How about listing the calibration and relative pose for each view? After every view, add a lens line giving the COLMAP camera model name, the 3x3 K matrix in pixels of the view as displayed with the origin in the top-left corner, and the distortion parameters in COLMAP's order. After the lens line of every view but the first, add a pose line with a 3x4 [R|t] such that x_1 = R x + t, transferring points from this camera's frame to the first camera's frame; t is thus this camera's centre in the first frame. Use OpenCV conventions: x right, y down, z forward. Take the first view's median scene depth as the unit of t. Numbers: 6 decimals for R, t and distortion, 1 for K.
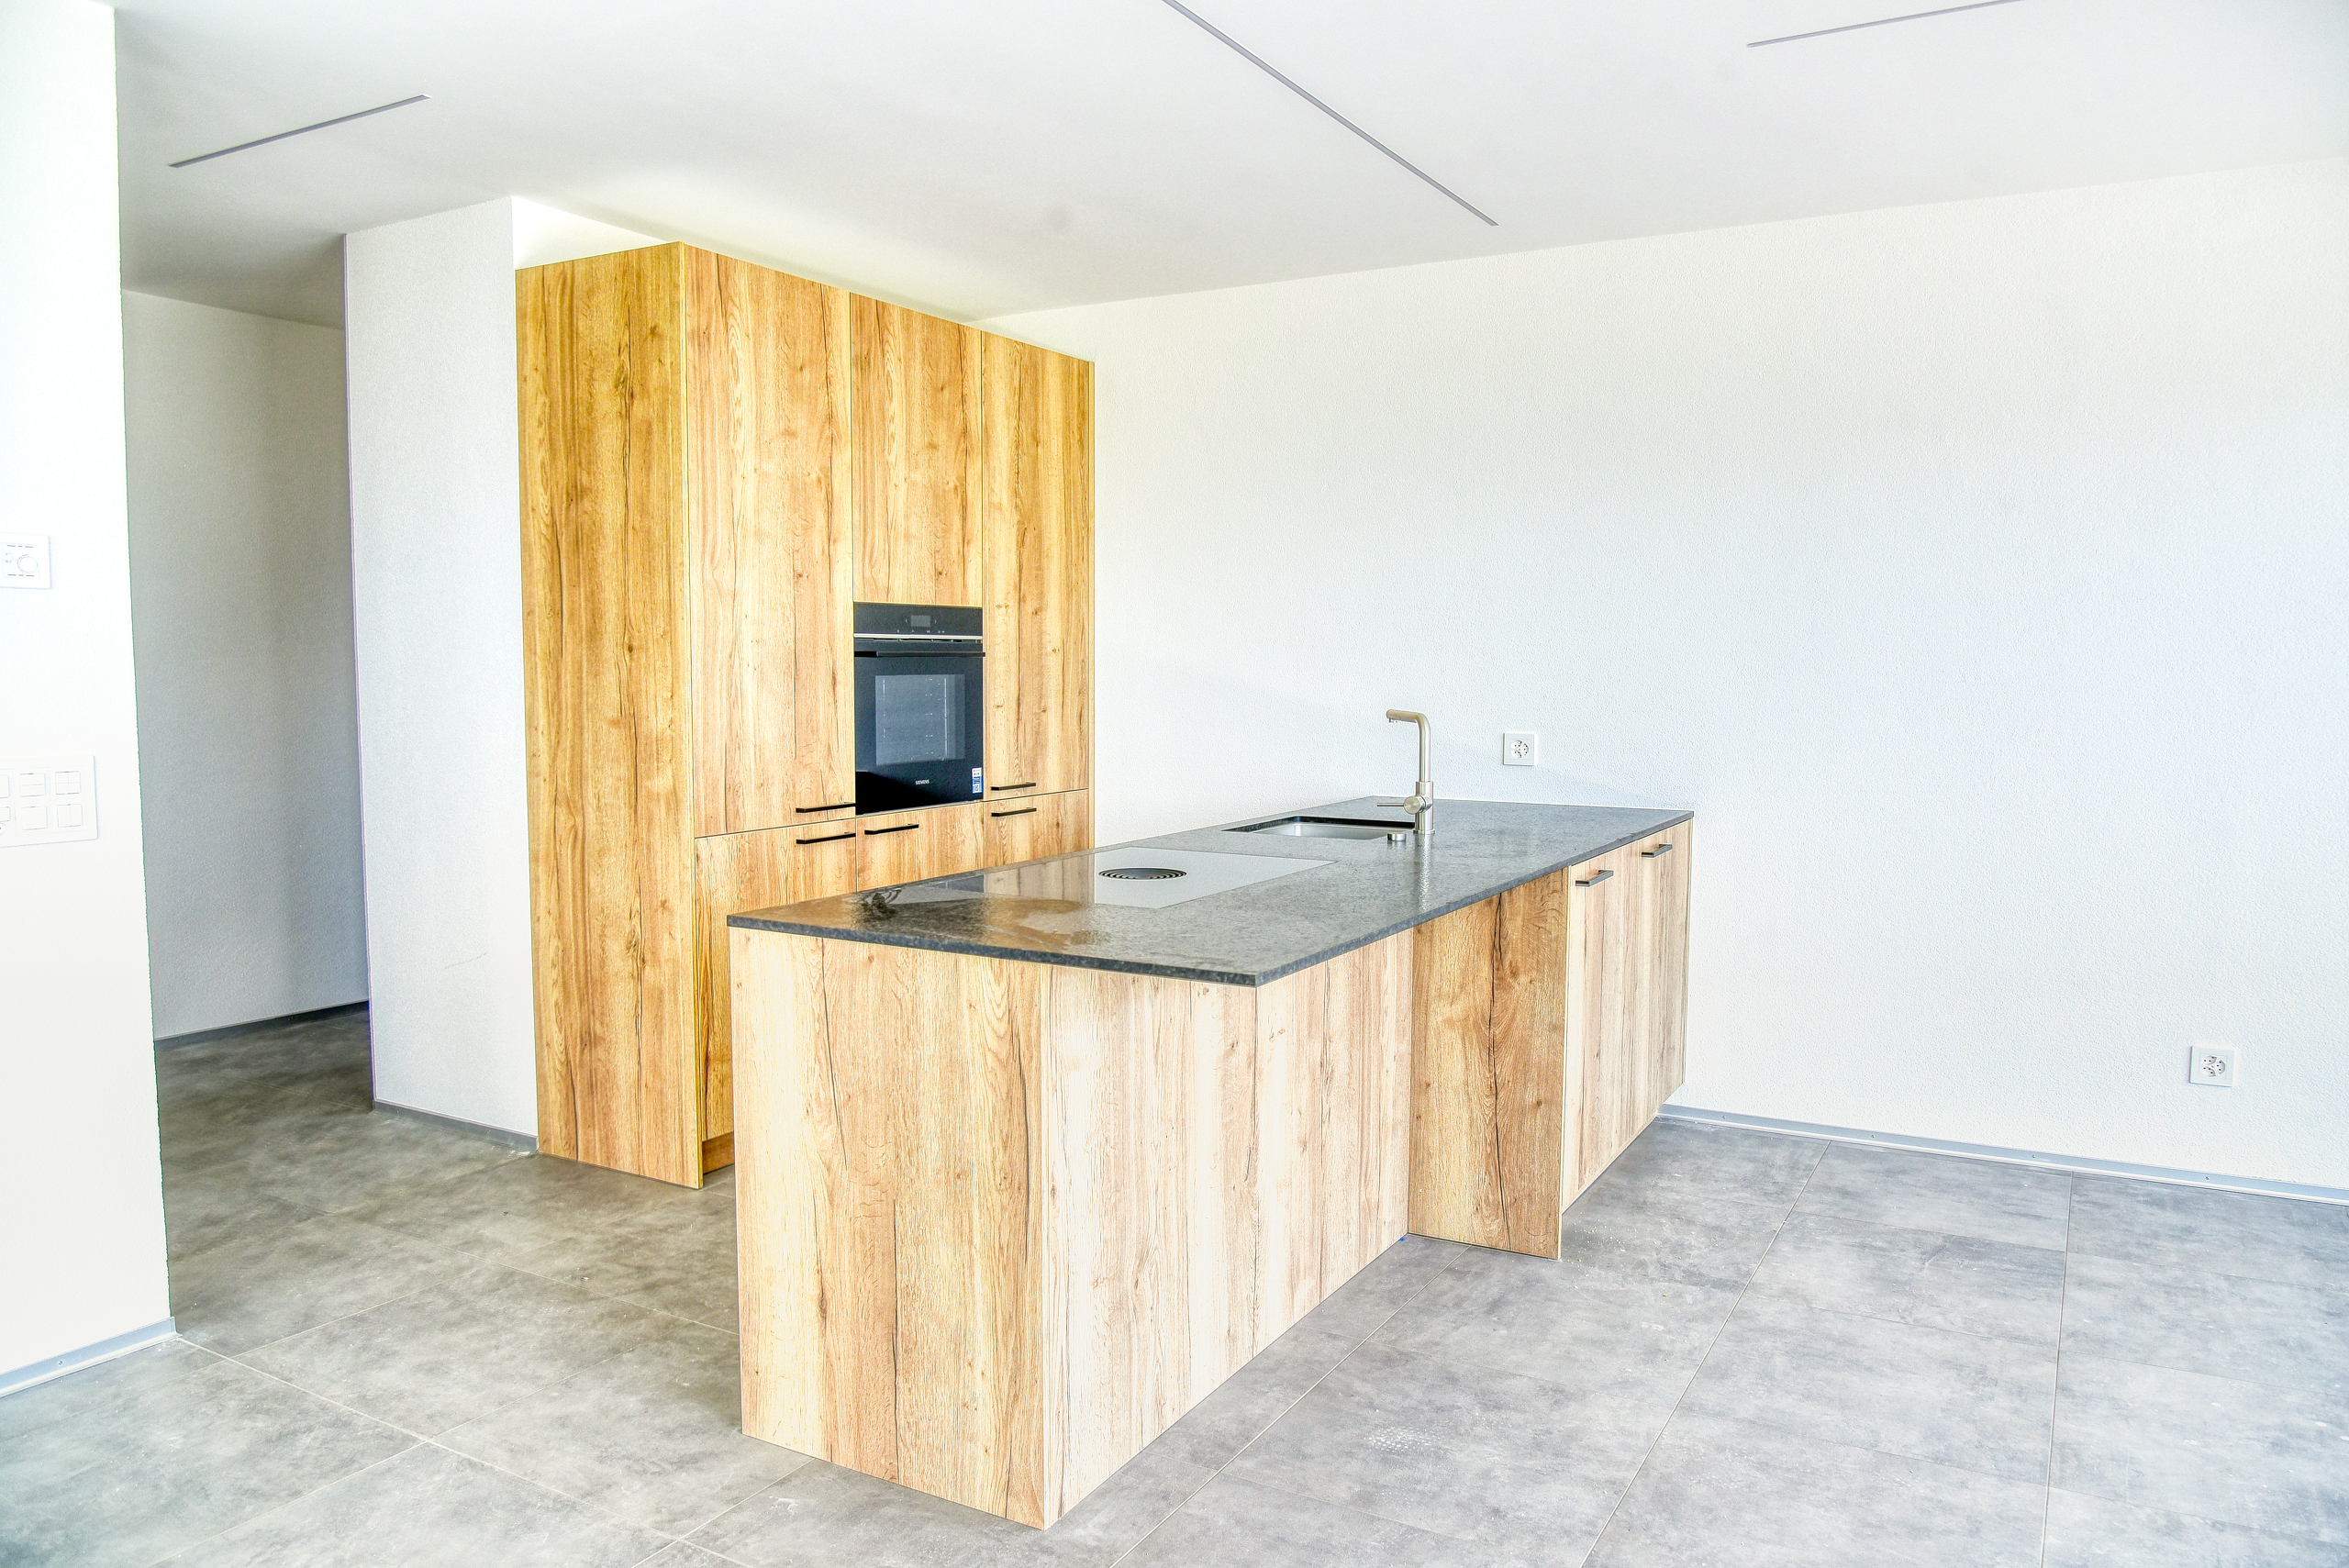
lens RADIAL K [[1650.5, 0, 1127.4], [0, 1650.5, 795.3], [0, 0, 1]] dist [-0.041332, 0.000998]
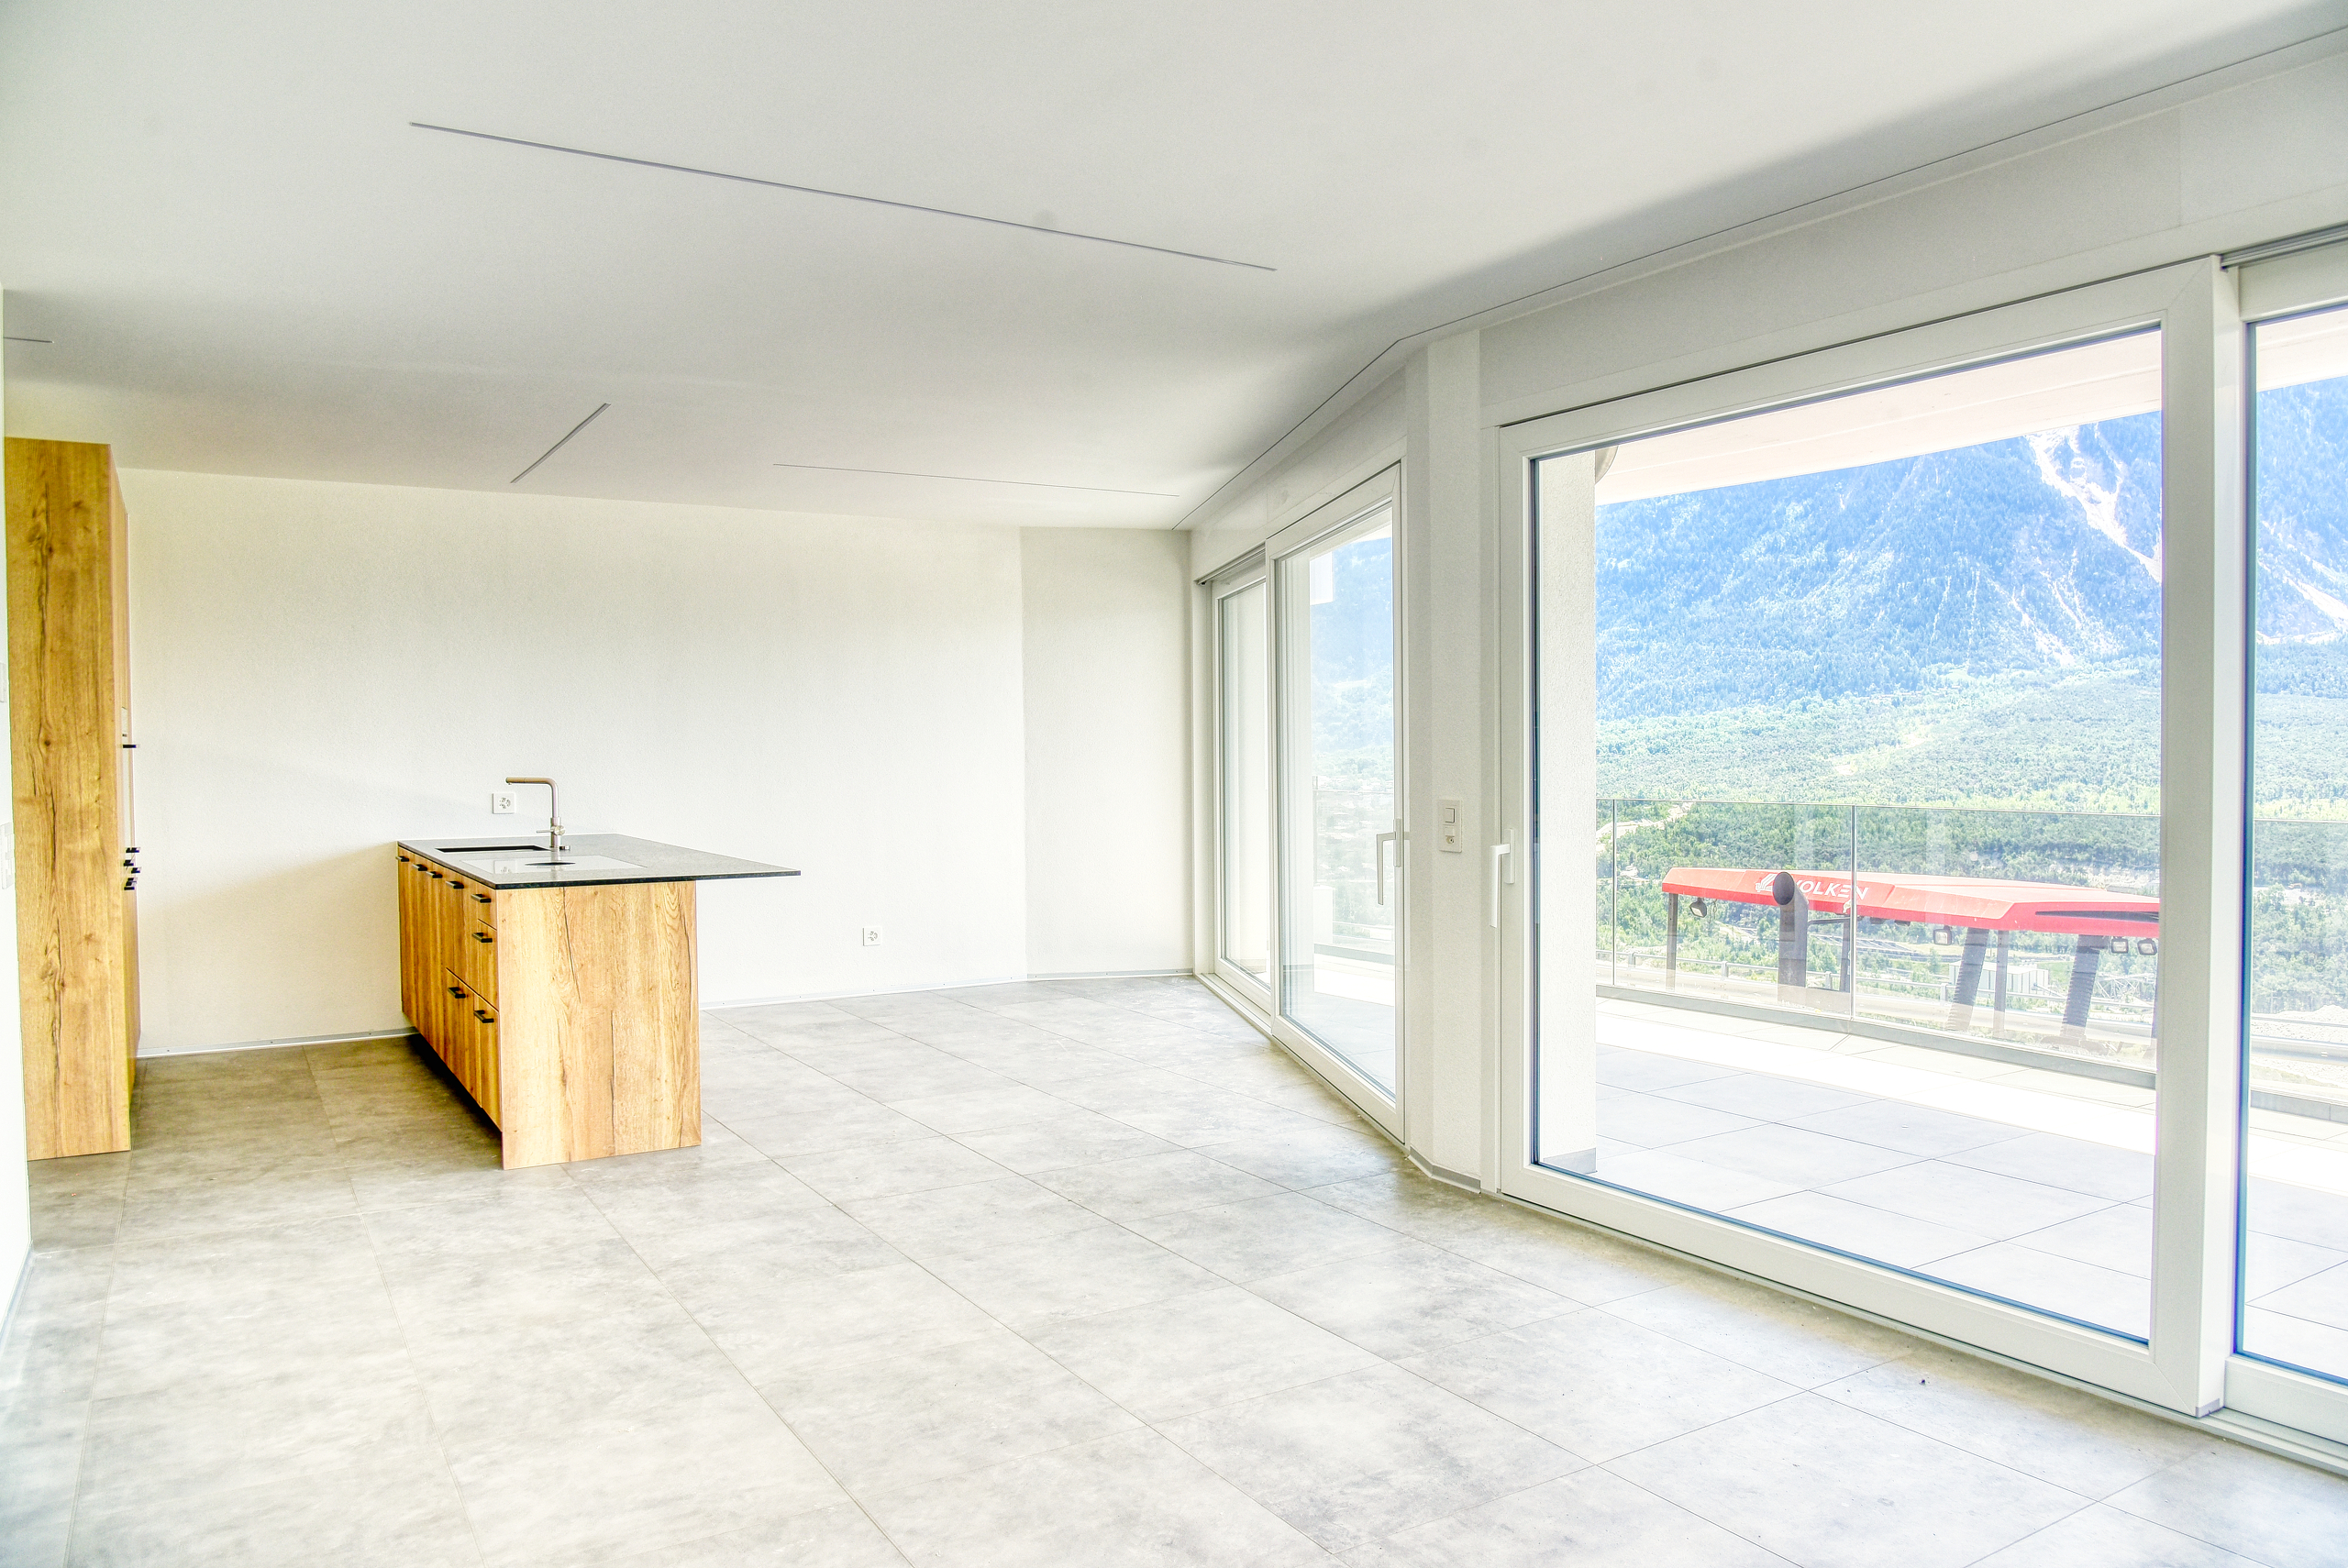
lens RADIAL K [[1649.6, 0, 1126.9], [0, 1649.6, 795.3], [0, 0, 1]] dist [-0.041332, 0.000998]
pose [[0.493945, -0.030309, 0.868965, -1.491736], [0.078665, 0.996852, -0.009945, 0.047114], [-0.865928, 0.073270, 0.494774, -0.545685]]
